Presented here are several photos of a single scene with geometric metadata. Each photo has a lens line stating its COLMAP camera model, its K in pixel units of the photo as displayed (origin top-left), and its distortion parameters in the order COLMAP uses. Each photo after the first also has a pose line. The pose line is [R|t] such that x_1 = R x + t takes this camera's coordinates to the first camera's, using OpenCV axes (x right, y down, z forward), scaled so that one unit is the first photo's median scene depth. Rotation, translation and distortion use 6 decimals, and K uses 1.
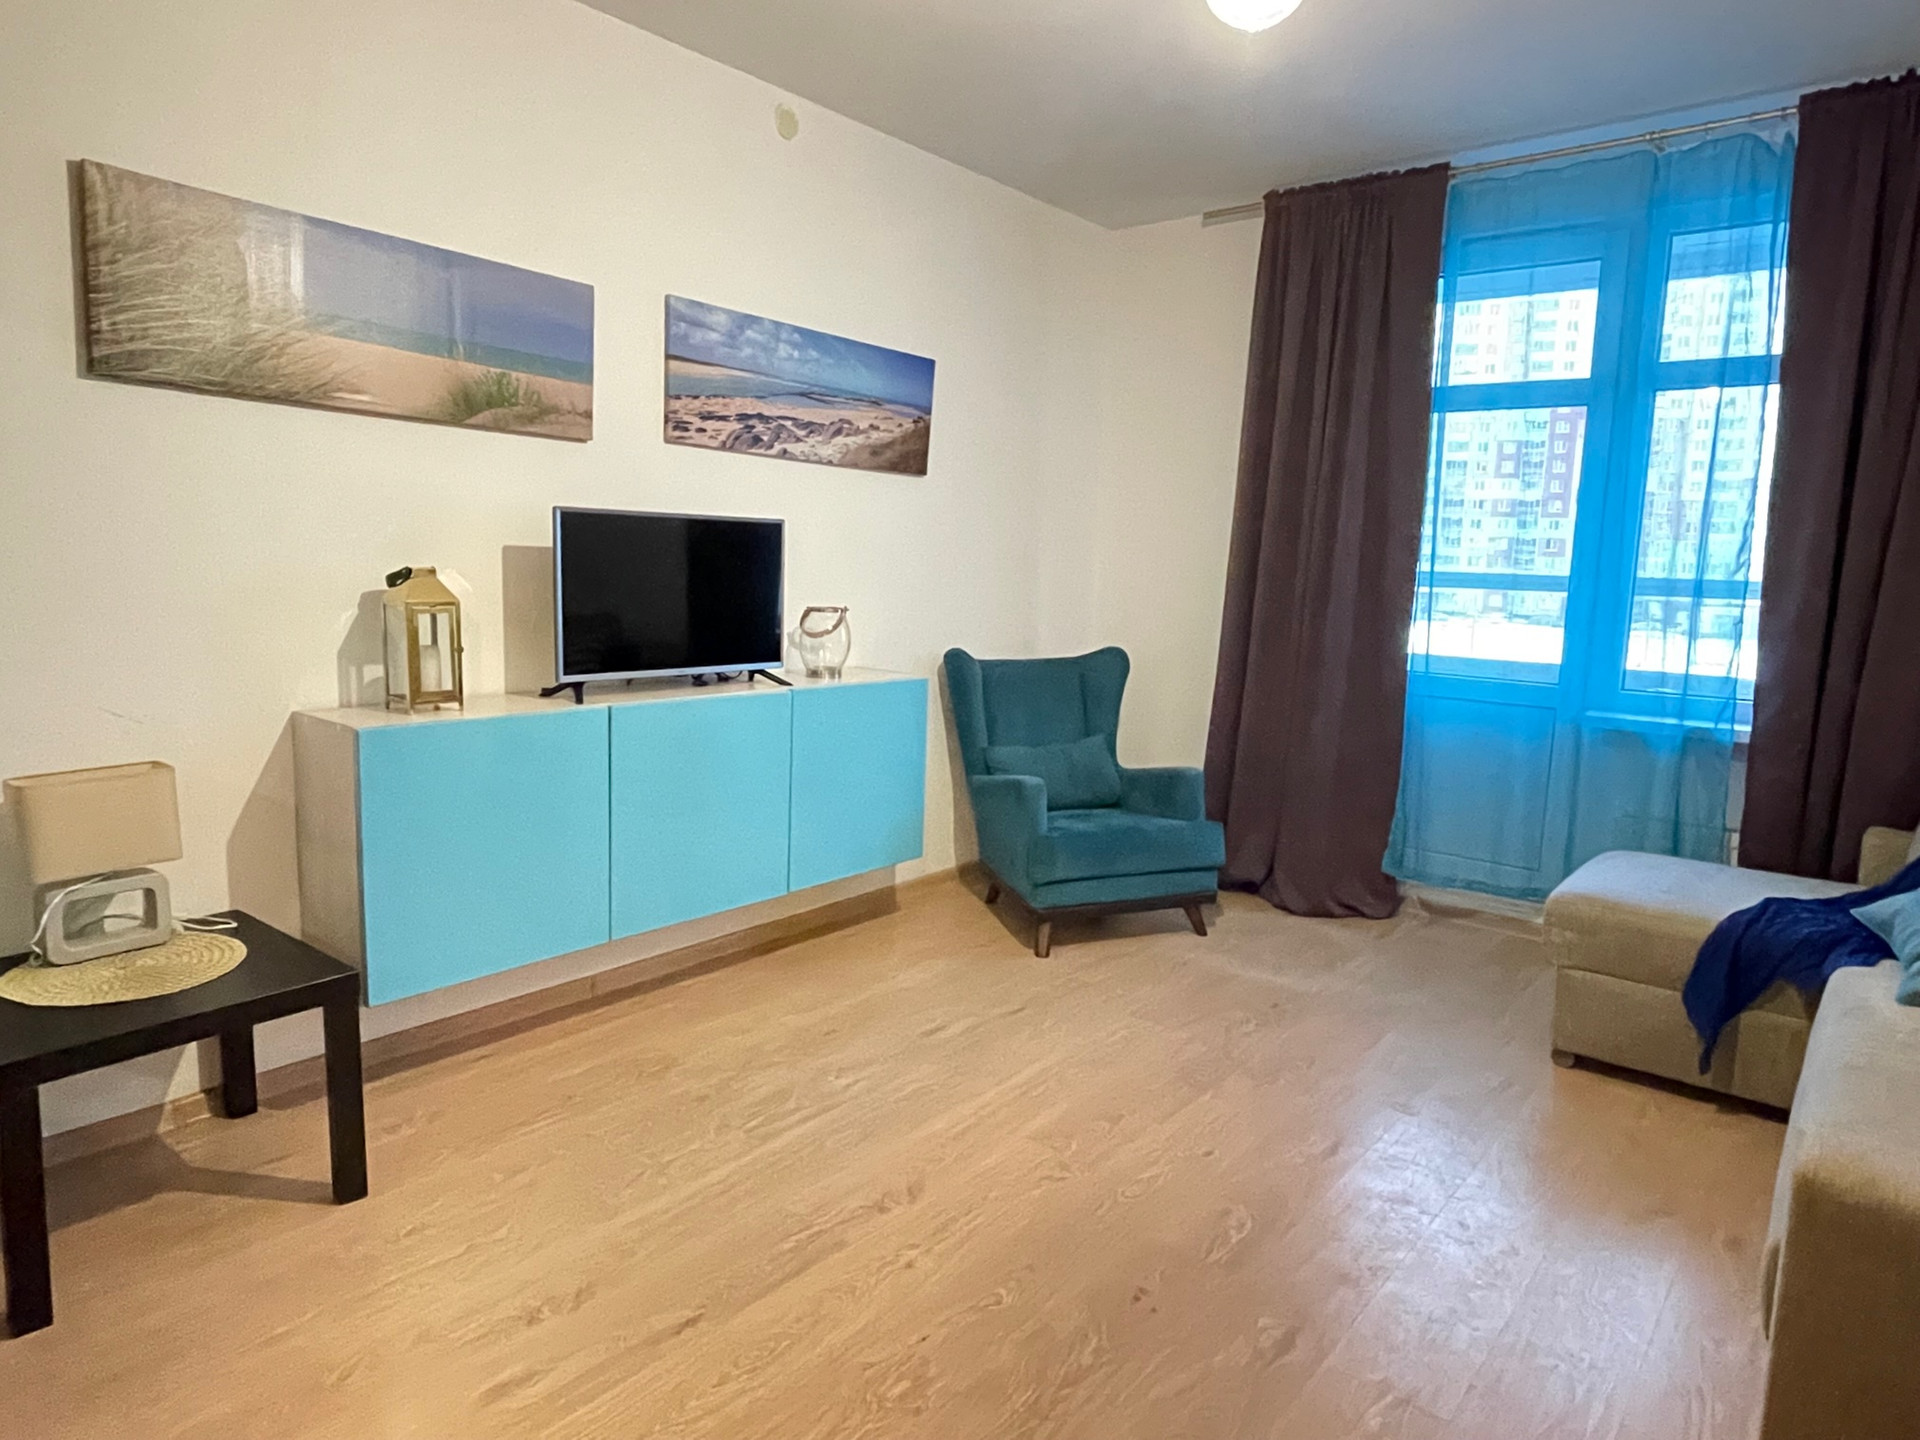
lens RADIAL K [[1144.7, 0, 954.7], [0, 1144.7, 716.0], [0, 0, 1]] dist [-0.016201, -0.002233]
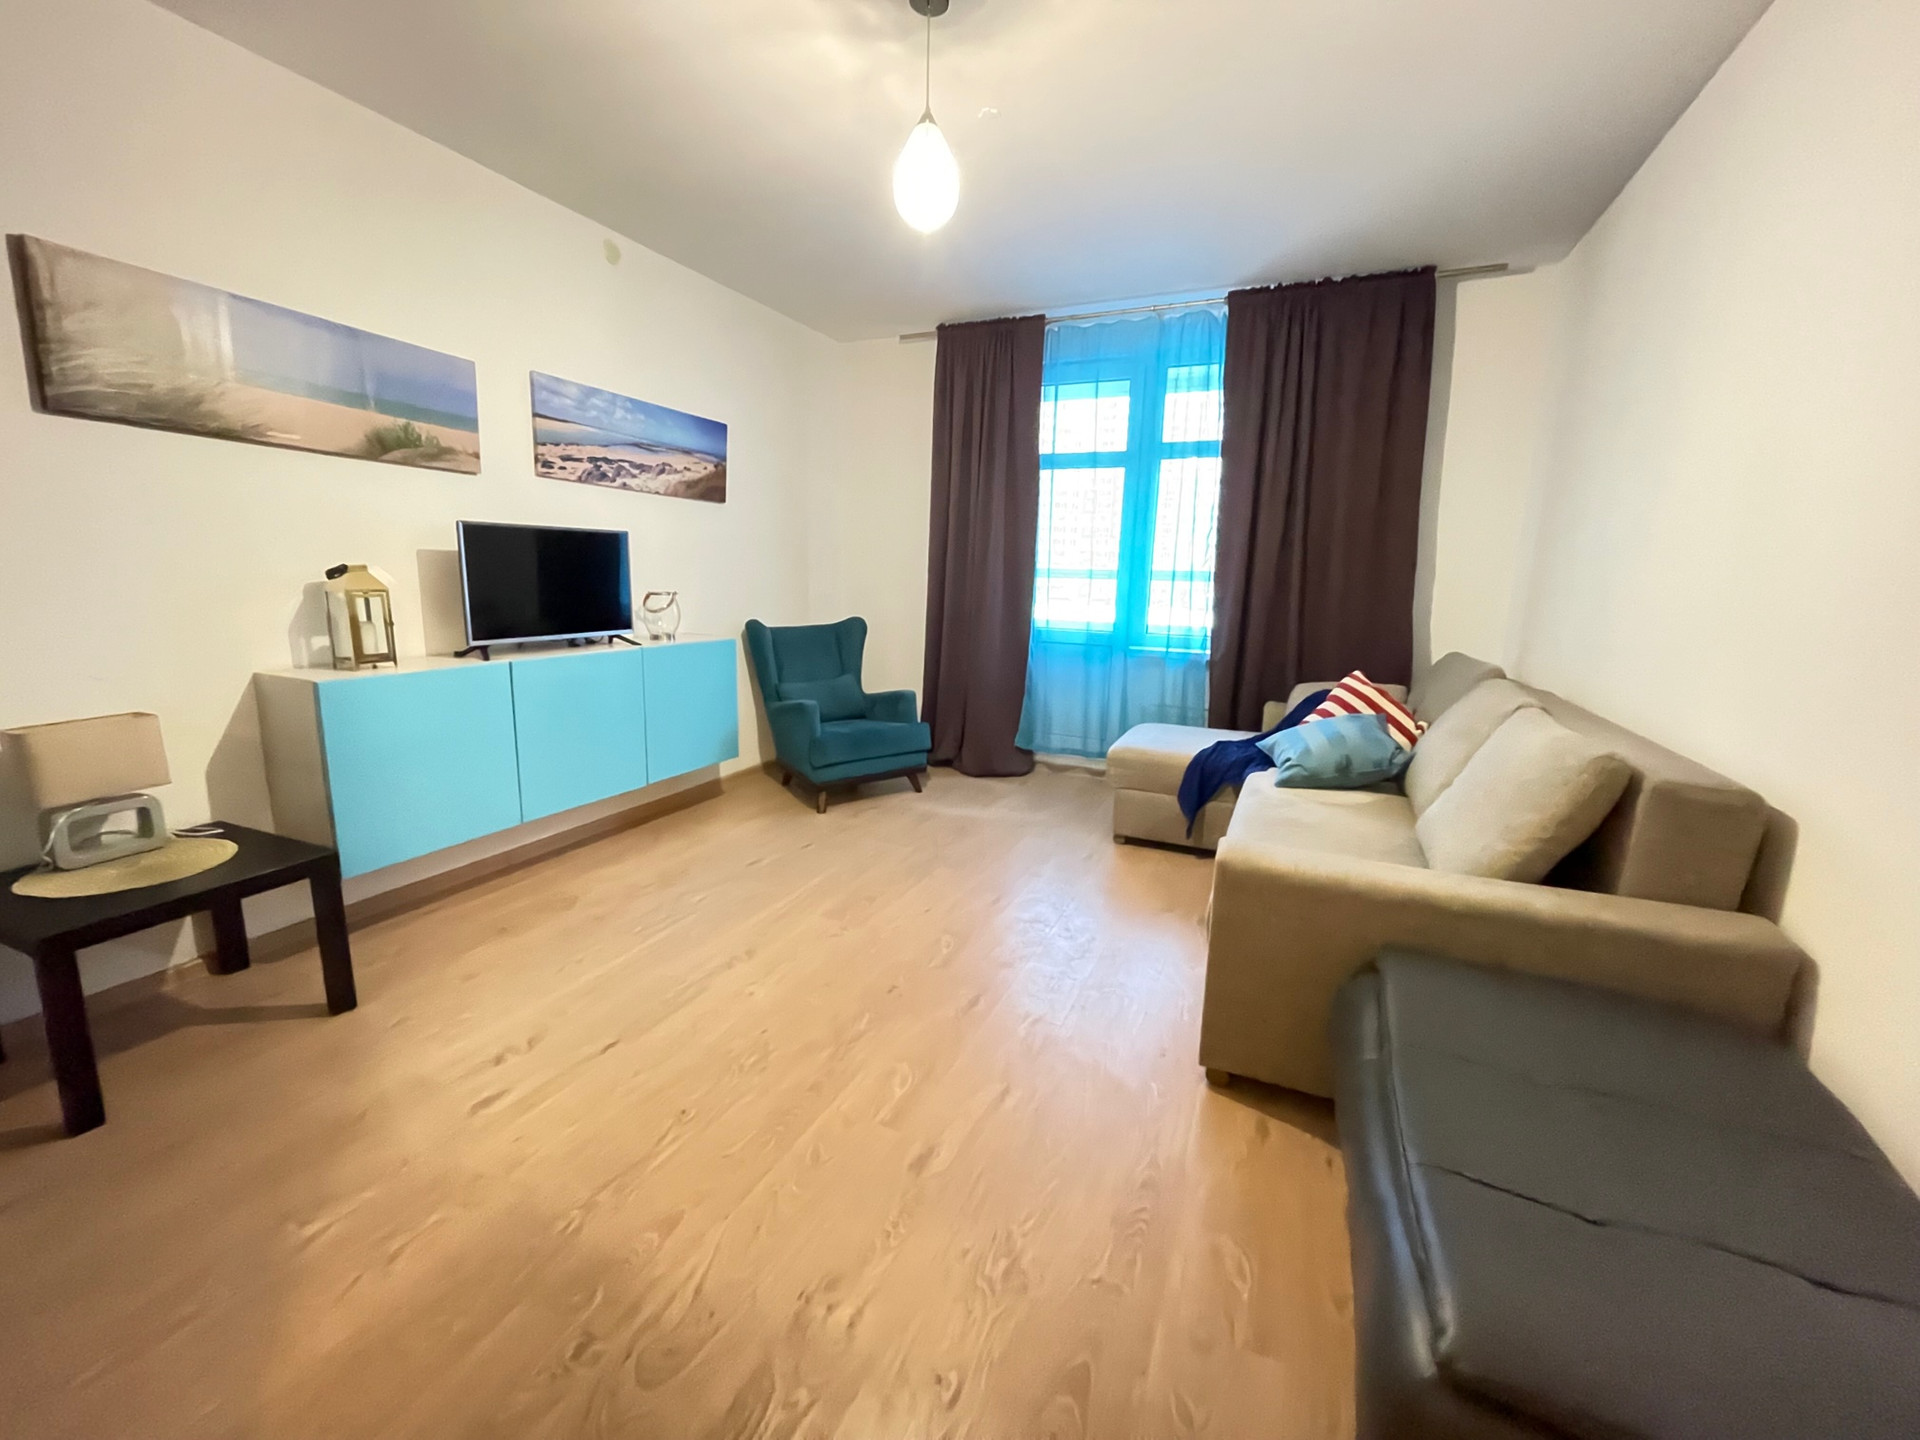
lens RADIAL K [[776.6, 0, 960.6], [0, 776.6, 719.9], [0, 0, 1]] dist [0.000172, -0.000846]
pose [[0.962747, -0.057569, 0.264204, -0.018479], [0.041026, 0.996861, 0.067717, 0.022444], [-0.267273, -0.054355, 0.962087, -0.103719]]
